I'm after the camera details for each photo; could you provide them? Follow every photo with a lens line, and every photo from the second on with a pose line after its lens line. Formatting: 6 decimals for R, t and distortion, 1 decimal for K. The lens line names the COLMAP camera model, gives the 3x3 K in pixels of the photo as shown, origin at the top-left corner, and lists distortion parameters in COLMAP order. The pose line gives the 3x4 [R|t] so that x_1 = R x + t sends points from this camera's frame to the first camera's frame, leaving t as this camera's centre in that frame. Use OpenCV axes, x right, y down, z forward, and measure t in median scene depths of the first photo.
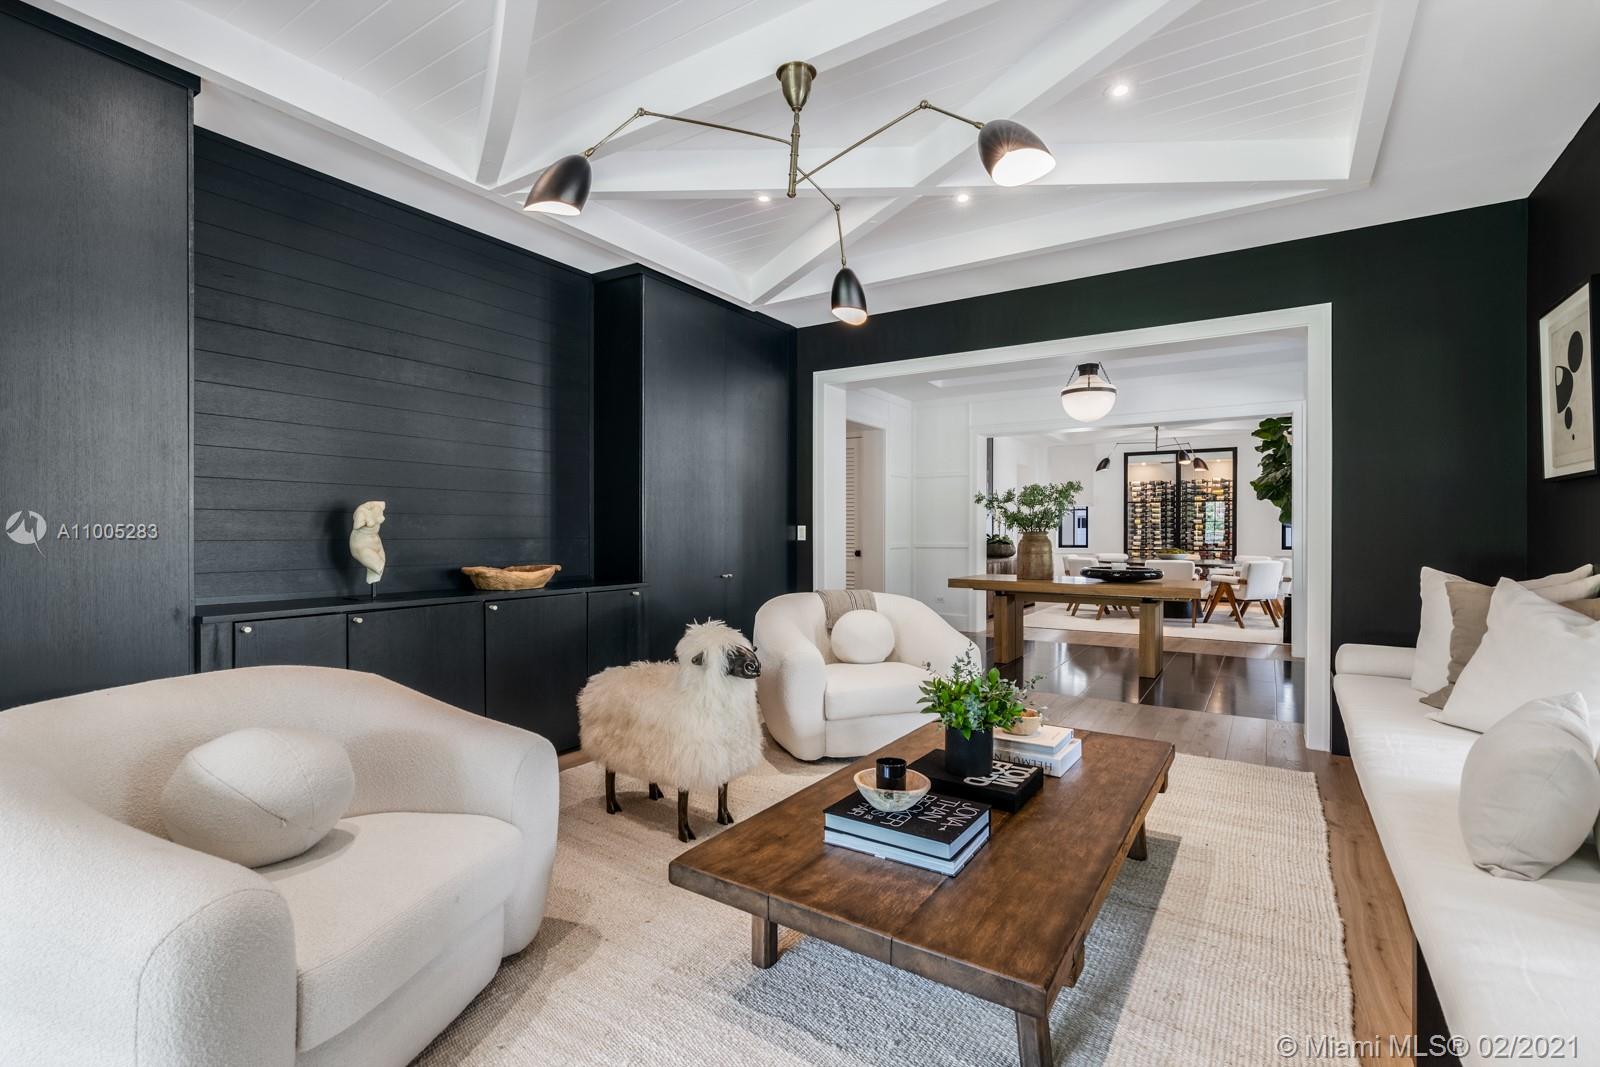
lens RADIAL K [[725.5, 0, 795.9], [0, 725.5, 532.3], [0, 0, 1]] dist [0.002026, 0.000037]
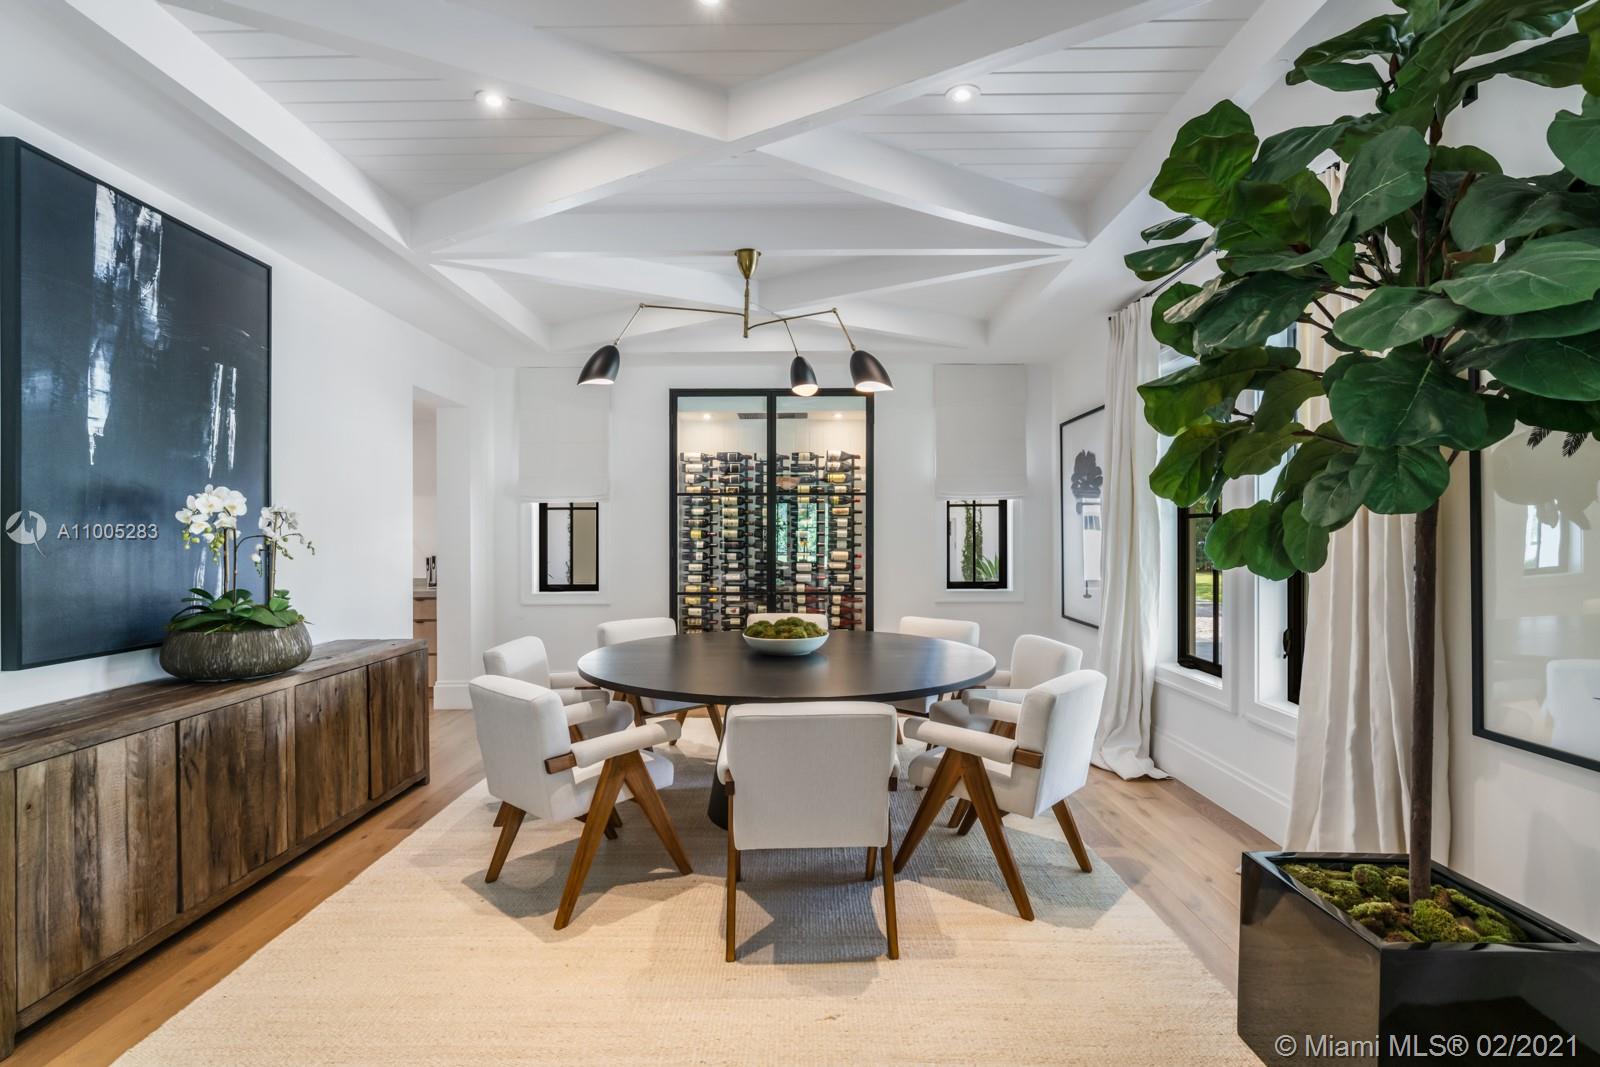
lens RADIAL K [[773.9, 0, 797.4], [0, 773.9, 531.5], [0, 0, 1]] dist [-0.002961, -0.000079]
pose [[0.834584, -0.006776, 0.550839, 0.243995], [0.004349, 0.999974, 0.005711, -0.019779], [-0.550863, -0.002370, 0.834592, 0.534171]]
